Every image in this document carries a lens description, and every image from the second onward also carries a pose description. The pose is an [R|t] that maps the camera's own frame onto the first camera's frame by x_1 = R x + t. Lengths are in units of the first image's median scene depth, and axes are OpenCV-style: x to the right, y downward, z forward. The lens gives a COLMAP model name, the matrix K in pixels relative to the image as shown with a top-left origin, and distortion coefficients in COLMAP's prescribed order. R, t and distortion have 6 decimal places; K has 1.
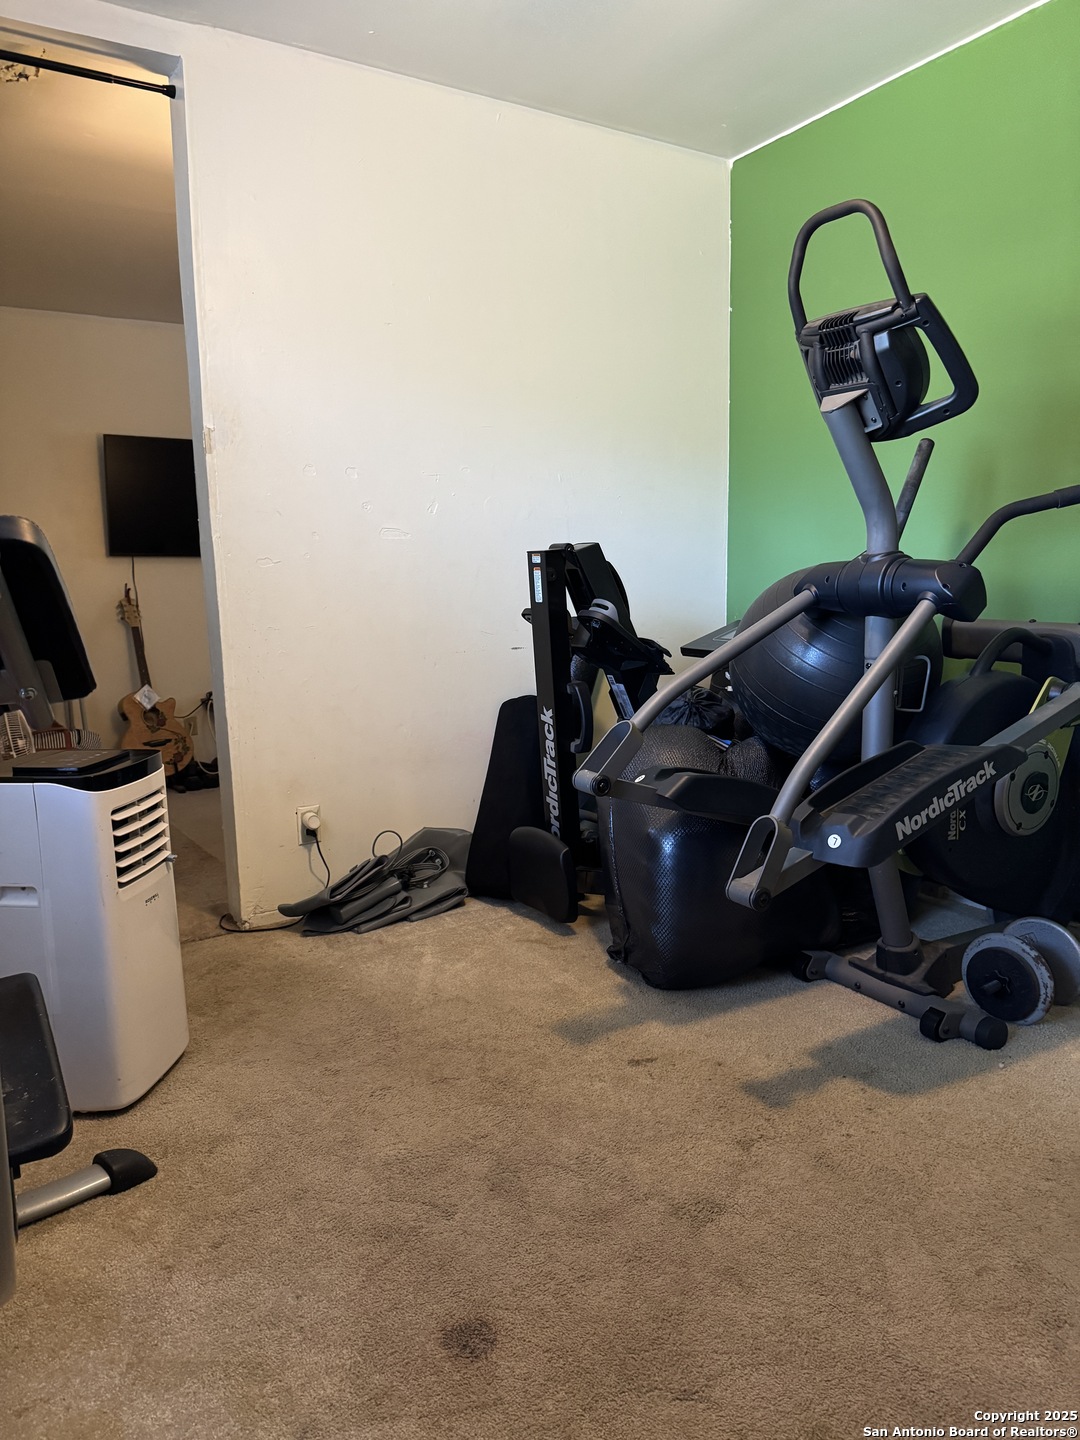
lens RADIAL K [[1019.0, 0, 540.1], [0, 1019.0, 720.5], [0, 0, 1]] dist [0.048463, -0.061746]
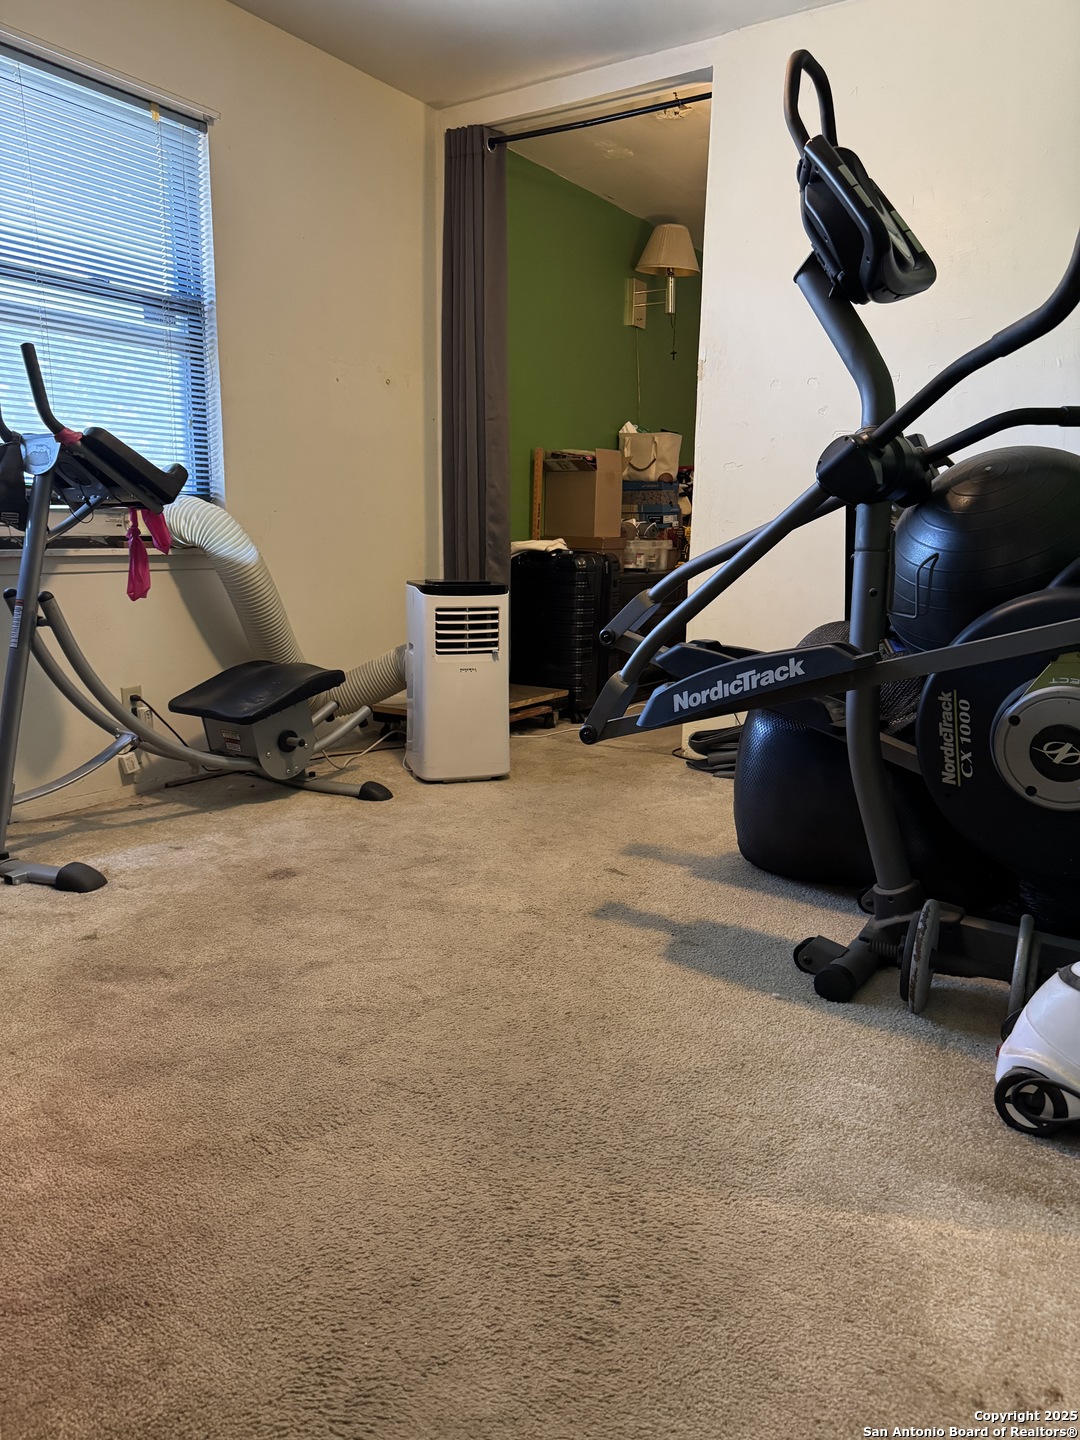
lens RADIAL K [[1019.0, 0, 536.5], [0, 1019.0, 725.3], [0, 0, 1]] dist [0.048463, -0.061746]
pose [[0.417020, 0.201665, -0.886242, 1.176914], [-0.149924, 0.976980, 0.151766, -0.005839], [0.896447, 0.069579, 0.437655, 0.406517]]
